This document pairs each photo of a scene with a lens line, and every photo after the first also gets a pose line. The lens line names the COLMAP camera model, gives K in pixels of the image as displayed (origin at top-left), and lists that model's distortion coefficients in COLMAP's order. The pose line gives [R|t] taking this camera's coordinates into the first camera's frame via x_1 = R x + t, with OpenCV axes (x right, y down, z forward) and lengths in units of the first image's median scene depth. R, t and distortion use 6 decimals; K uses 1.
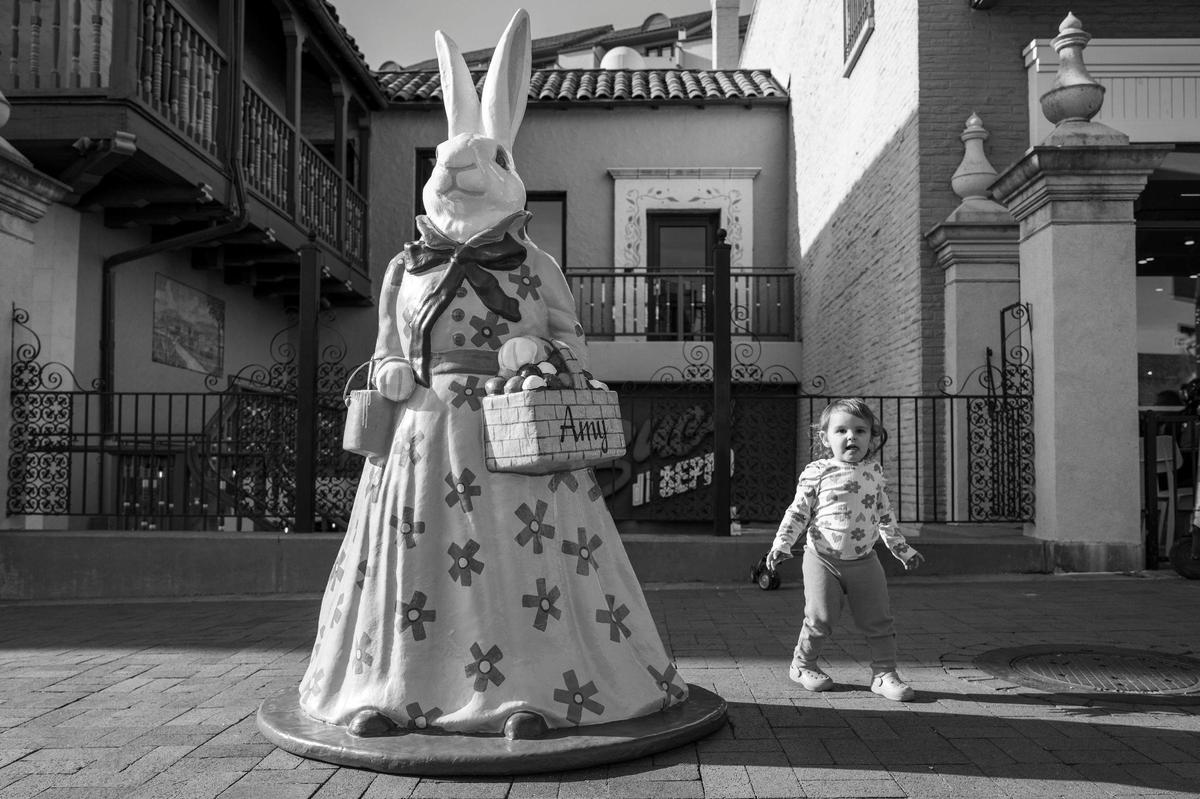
lens RADIAL K [[986.4, 0, 600.0], [0, 986.4, 399.5], [0, 0, 1]] dist [-0.003161, -0.000791]
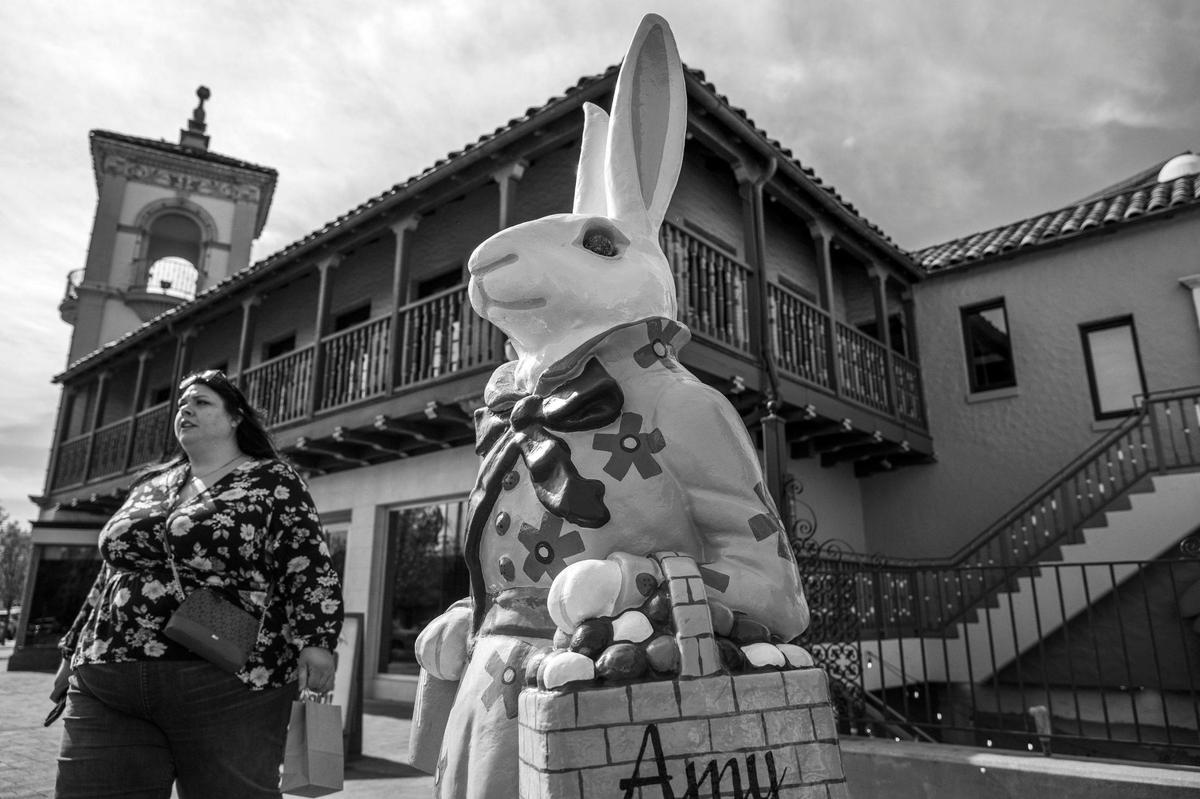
lens RADIAL K [[821.9, 0, 600.9], [0, 821.9, 370.8], [0, 0, 1]] dist [-0.003014, 0.000127]
pose [[0.779572, -0.186610, -0.597867, 0.034356], [0.056211, 0.971575, -0.229960, -0.011048], [0.623785, 0.145663, 0.767902, 0.123557]]
